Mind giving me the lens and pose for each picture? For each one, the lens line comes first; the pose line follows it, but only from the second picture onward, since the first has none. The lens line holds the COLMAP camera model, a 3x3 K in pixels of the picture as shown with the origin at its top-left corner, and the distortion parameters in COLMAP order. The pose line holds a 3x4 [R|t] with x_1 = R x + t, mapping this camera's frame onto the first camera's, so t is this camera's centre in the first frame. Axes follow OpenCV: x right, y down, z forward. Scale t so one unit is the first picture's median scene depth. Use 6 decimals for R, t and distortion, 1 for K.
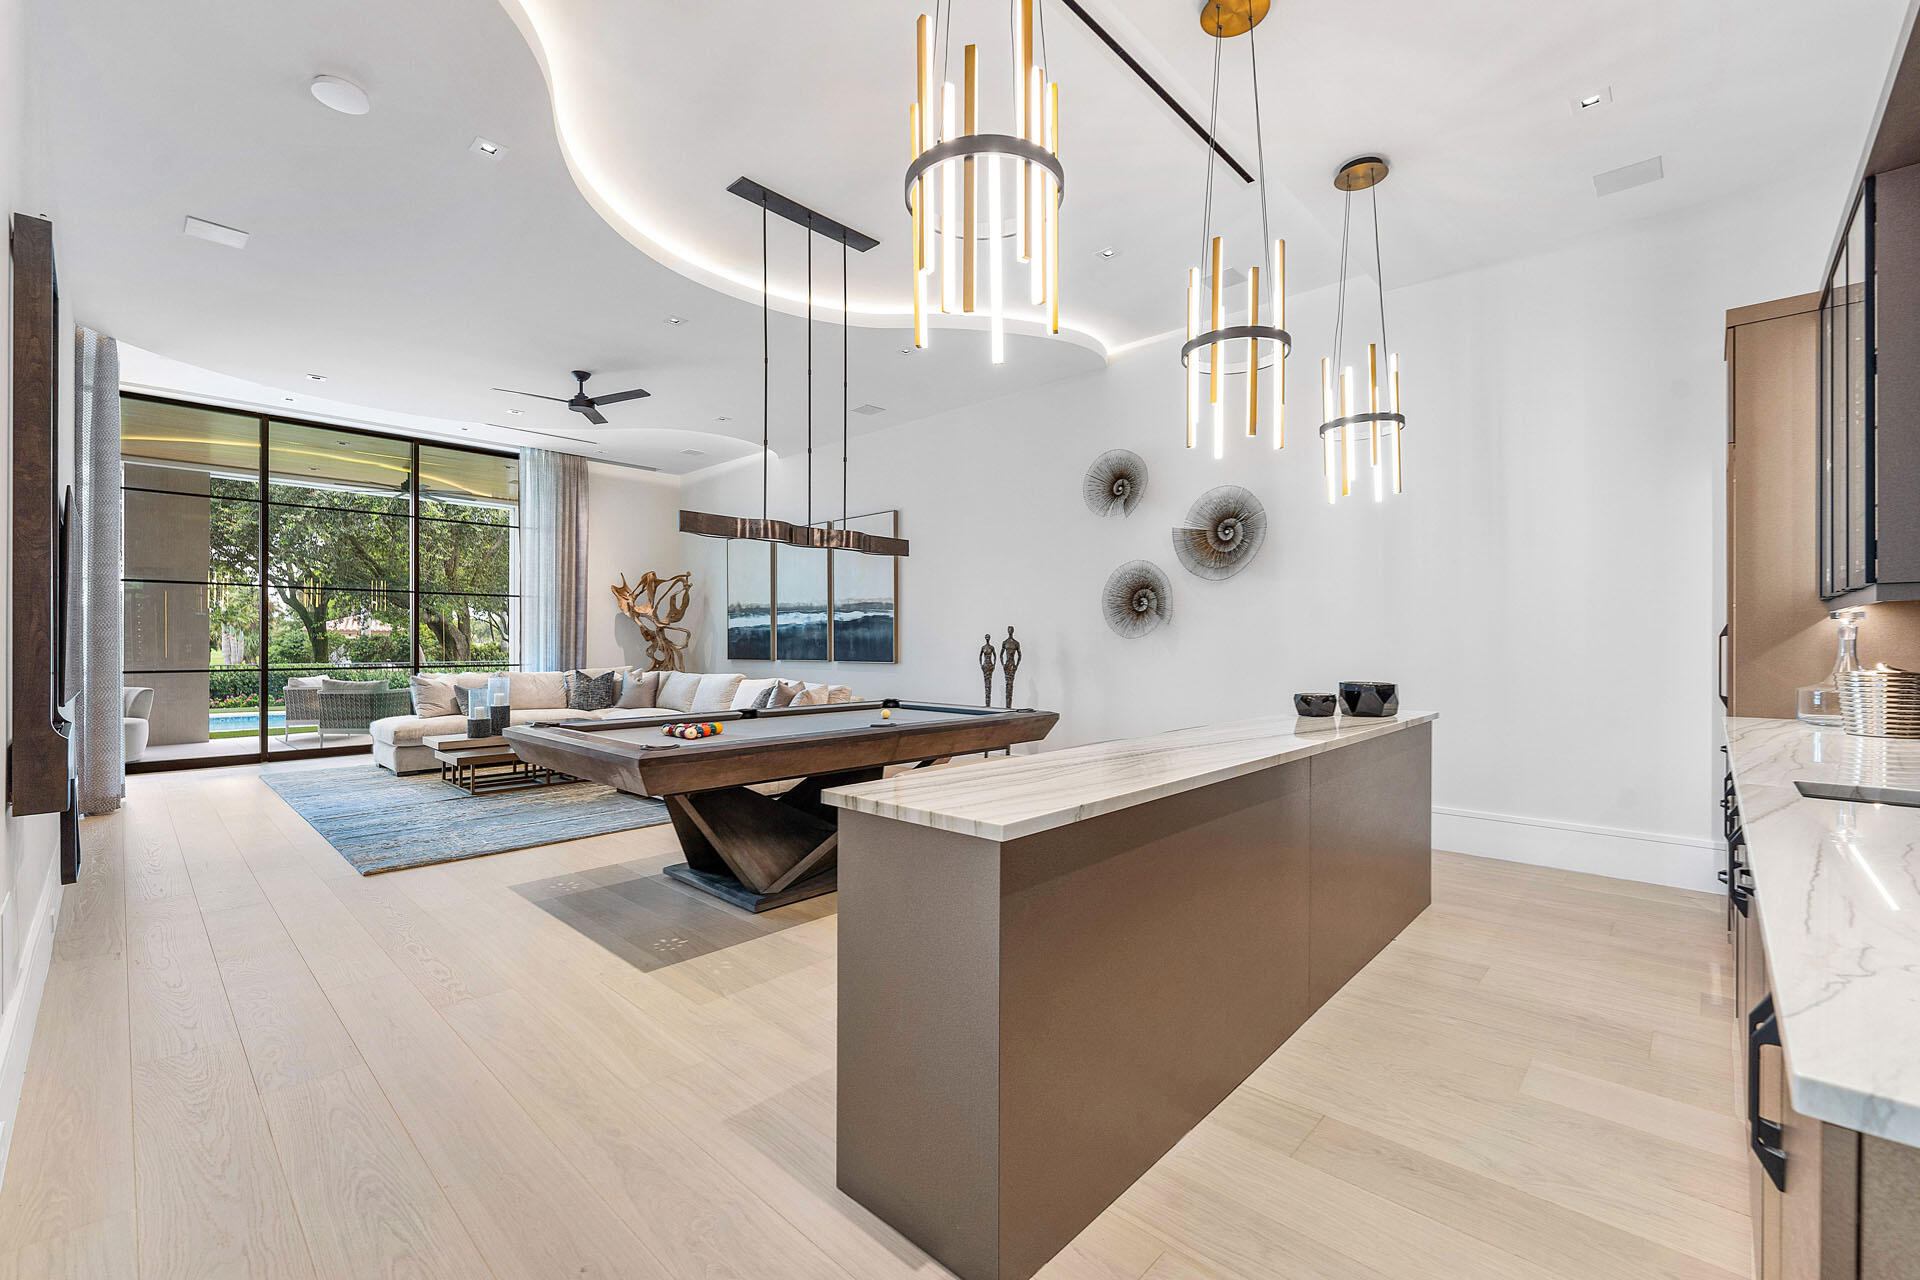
lens RADIAL K [[811.4, 0, 960.0], [0, 811.4, 640.0], [0, 0, 1]] dist [0.000440, 0.000022]
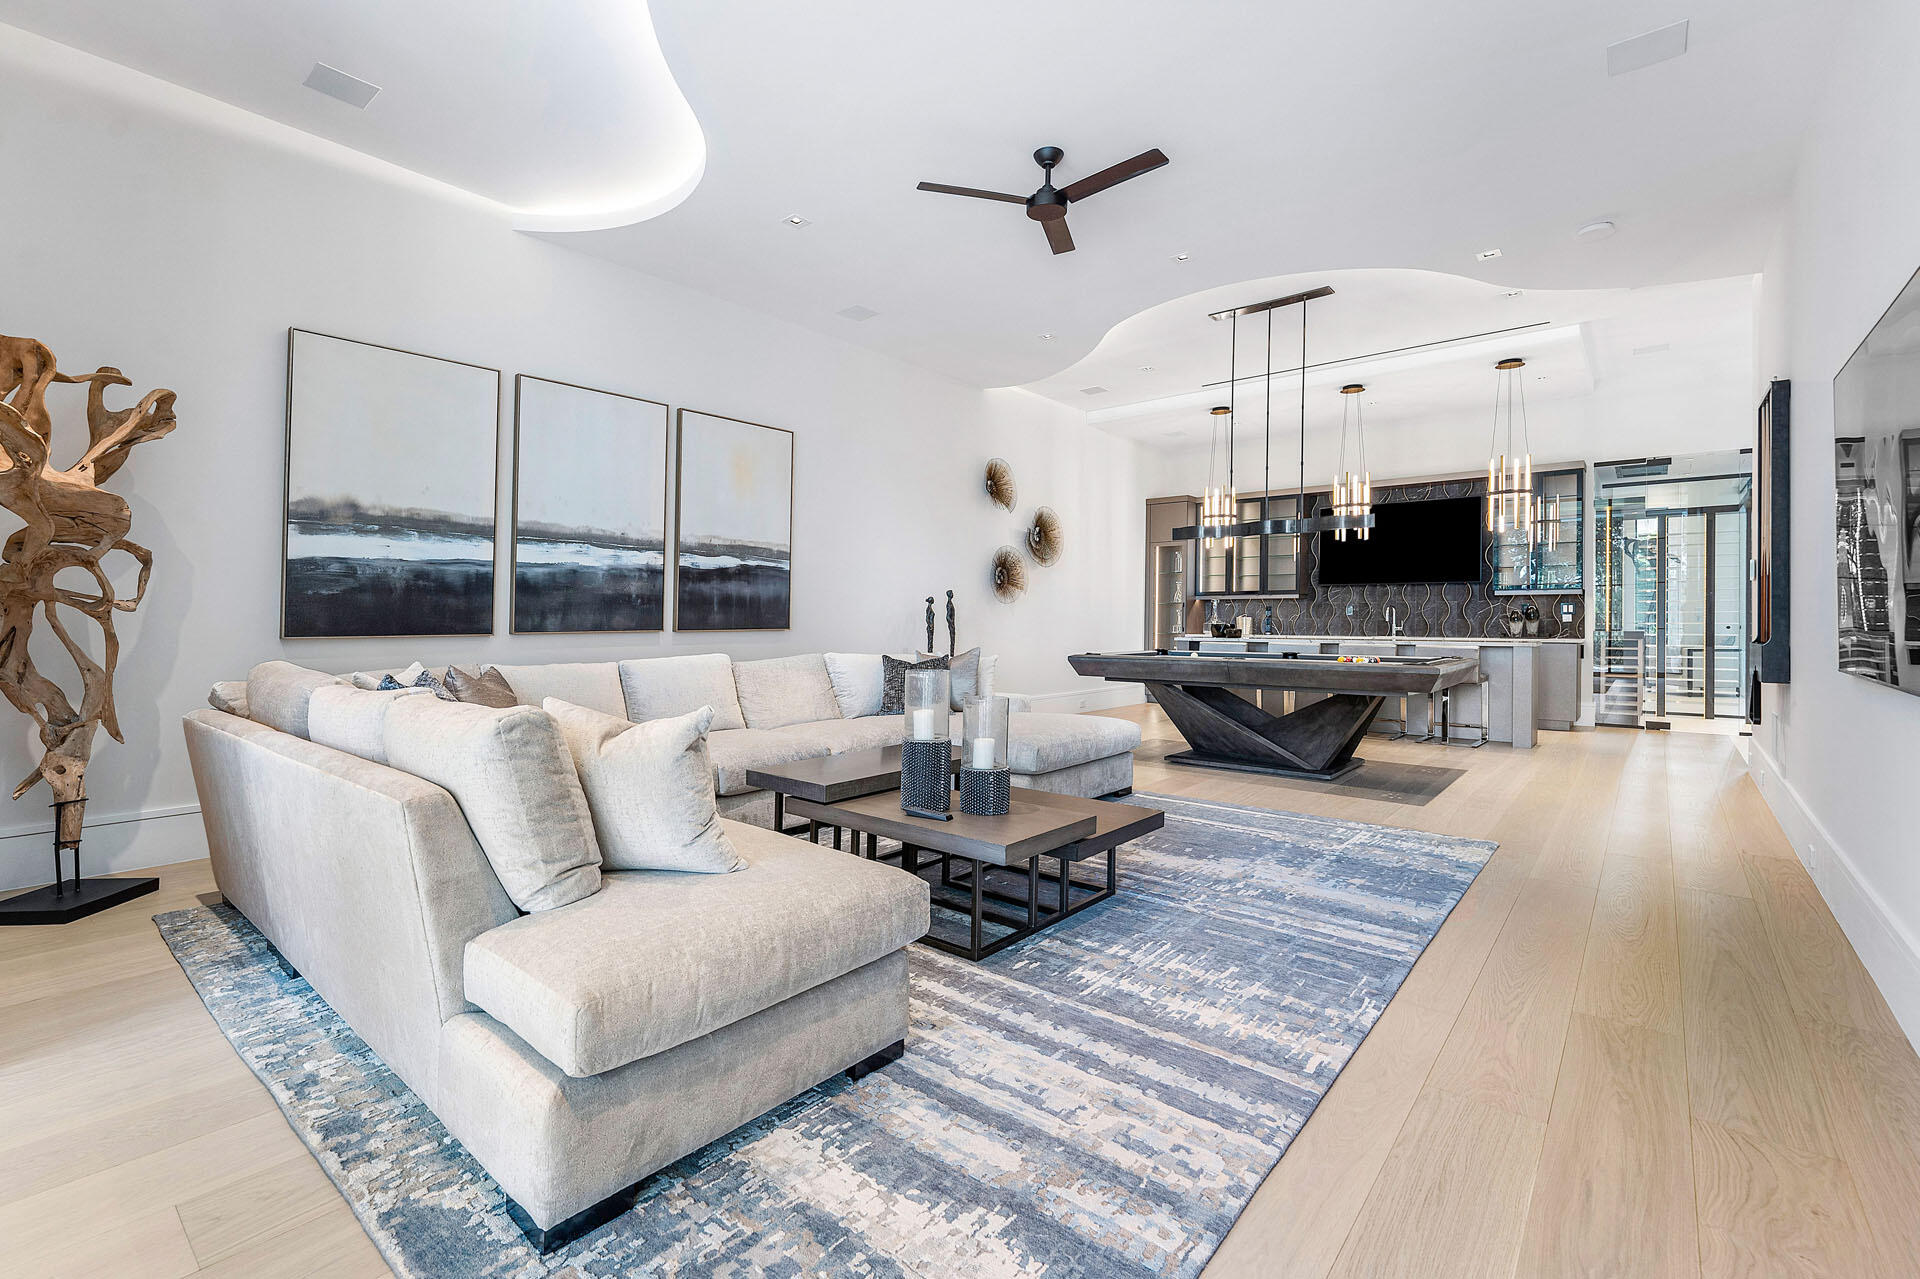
lens RADIAL K [[811.4, 0, 960.0], [0, 811.4, 639.5], [0, 0, 1]] dist [0.000440, 0.000022]
pose [[-0.061448, -0.029869, 0.997663, -0.805478], [-0.004620, 0.999550, 0.029641, 0.013374], [-0.998100, -0.002788, -0.061558, 0.823624]]
